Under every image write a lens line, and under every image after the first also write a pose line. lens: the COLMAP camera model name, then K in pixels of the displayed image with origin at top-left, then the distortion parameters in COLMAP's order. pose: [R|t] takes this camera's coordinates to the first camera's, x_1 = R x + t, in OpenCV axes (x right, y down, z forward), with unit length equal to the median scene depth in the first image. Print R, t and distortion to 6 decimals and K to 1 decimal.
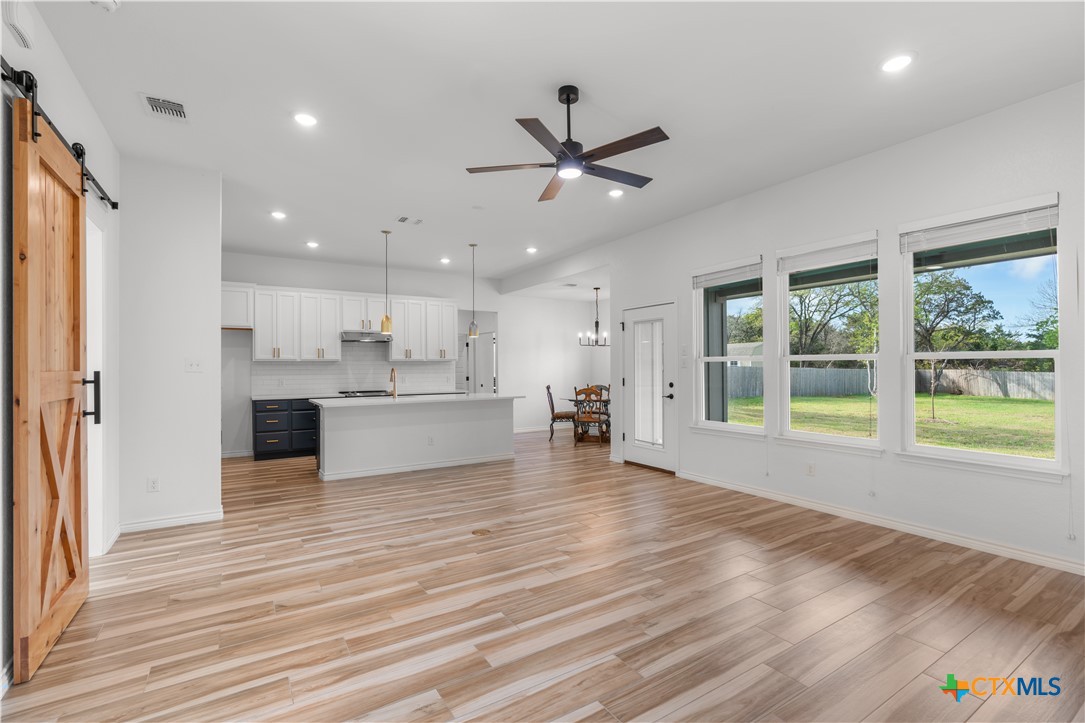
lens RADIAL K [[487.4, 0, 541.8], [0, 487.4, 362.7], [0, 0, 1]] dist [-0.015681, 0.006410]
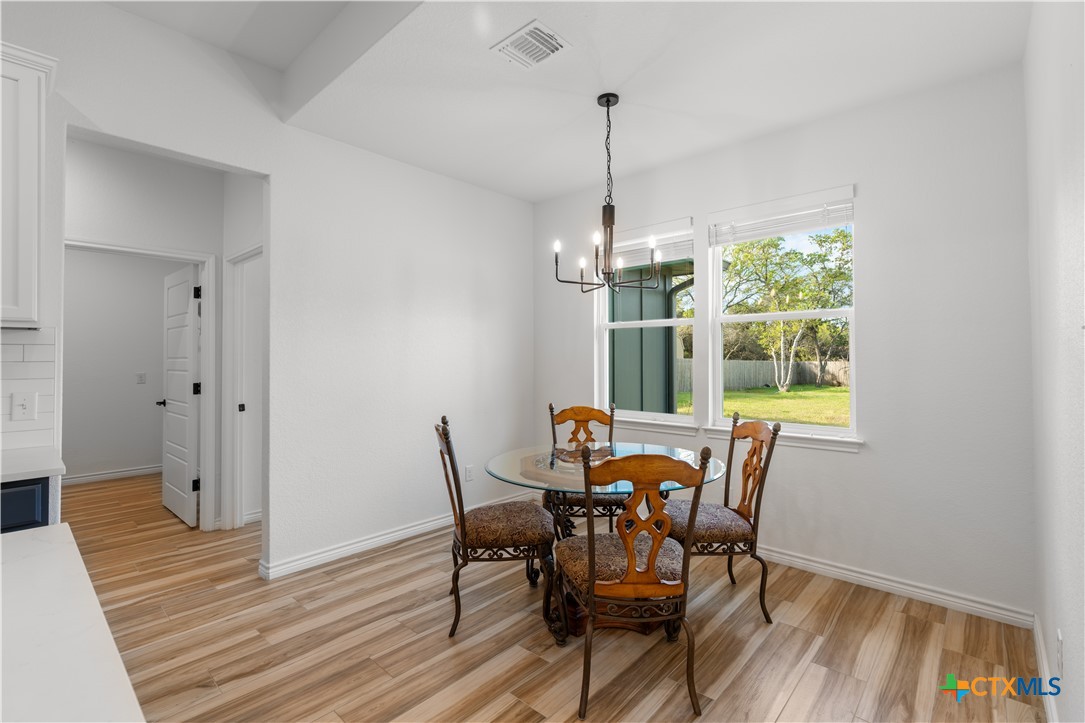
lens RADIAL K [[489.9, 0, 538.3], [0, 489.9, 355.9], [0, 0, 1]] dist [-0.014405, 0.005569]
pose [[0.965628, 0.003834, 0.259900, -0.014486], [-0.004905, 0.999982, 0.003475, 0.015405], [-0.259882, -0.004631, 0.965629, 1.377554]]
